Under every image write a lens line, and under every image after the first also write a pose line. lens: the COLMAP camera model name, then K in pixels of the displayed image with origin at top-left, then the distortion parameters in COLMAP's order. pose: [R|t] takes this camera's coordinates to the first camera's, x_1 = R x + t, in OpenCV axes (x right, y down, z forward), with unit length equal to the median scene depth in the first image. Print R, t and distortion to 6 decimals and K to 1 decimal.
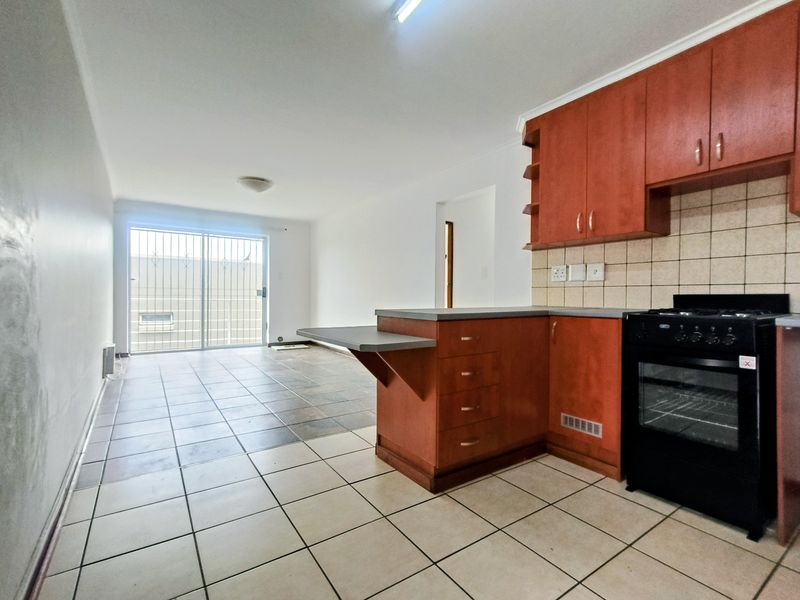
lens RADIAL K [[379.9, 0, 412.6], [0, 379.9, 297.8], [0, 0, 1]] dist [0.010656, 0.001532]
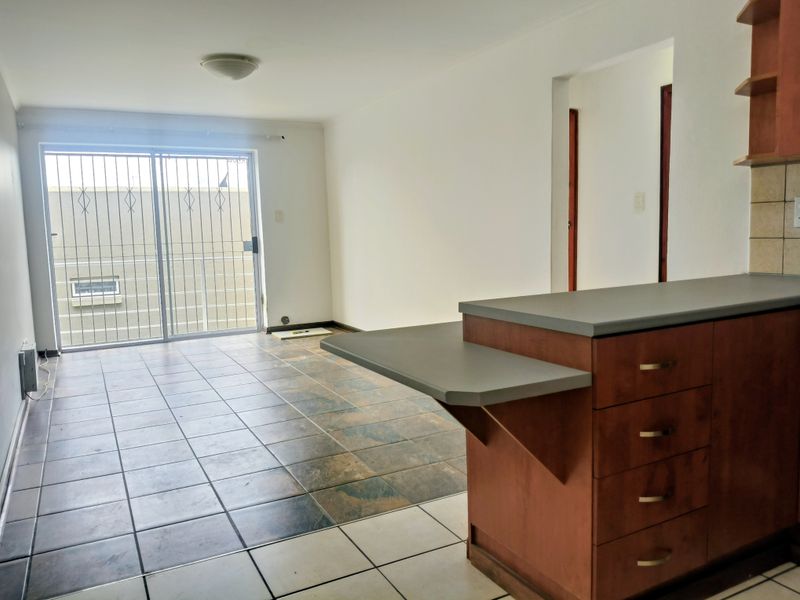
lens RADIAL K [[635.4, 0, 415.9], [0, 635.4, 294.9], [0, 0, 1]] dist [0.004411, -0.025543]
pose [[0.991833, -0.024772, -0.125113, -0.035389], [0.036240, 0.995261, 0.090232, -0.045985], [0.122285, -0.094029, 0.988031, 0.079978]]
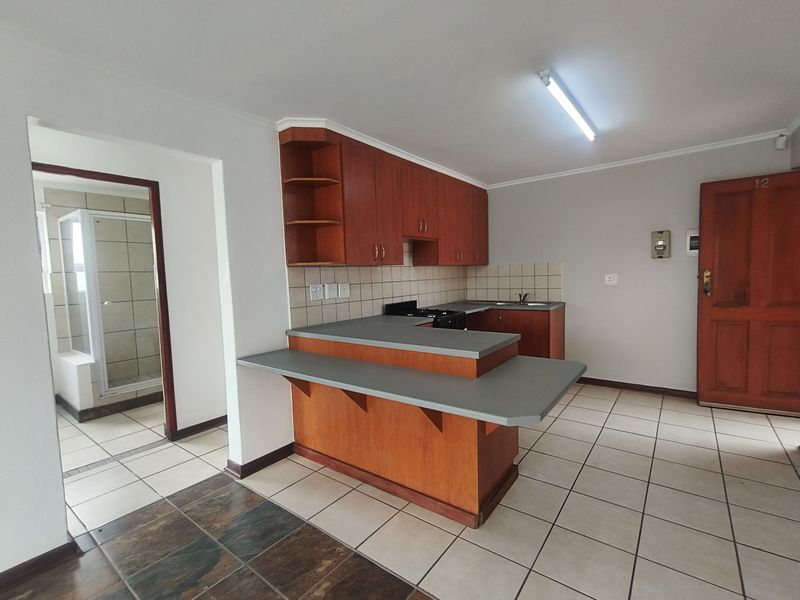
lens RADIAL K [[379.9, 0, 399.0], [0, 379.9, 302.5], [0, 0, 1]] dist [0.010656, 0.001532]
pose [[-0.308435, -0.066492, 0.948919, -0.593542], [0.037472, 0.995930, 0.081966, -0.104376], [-0.950507, 0.060839, -0.304688, 1.040777]]
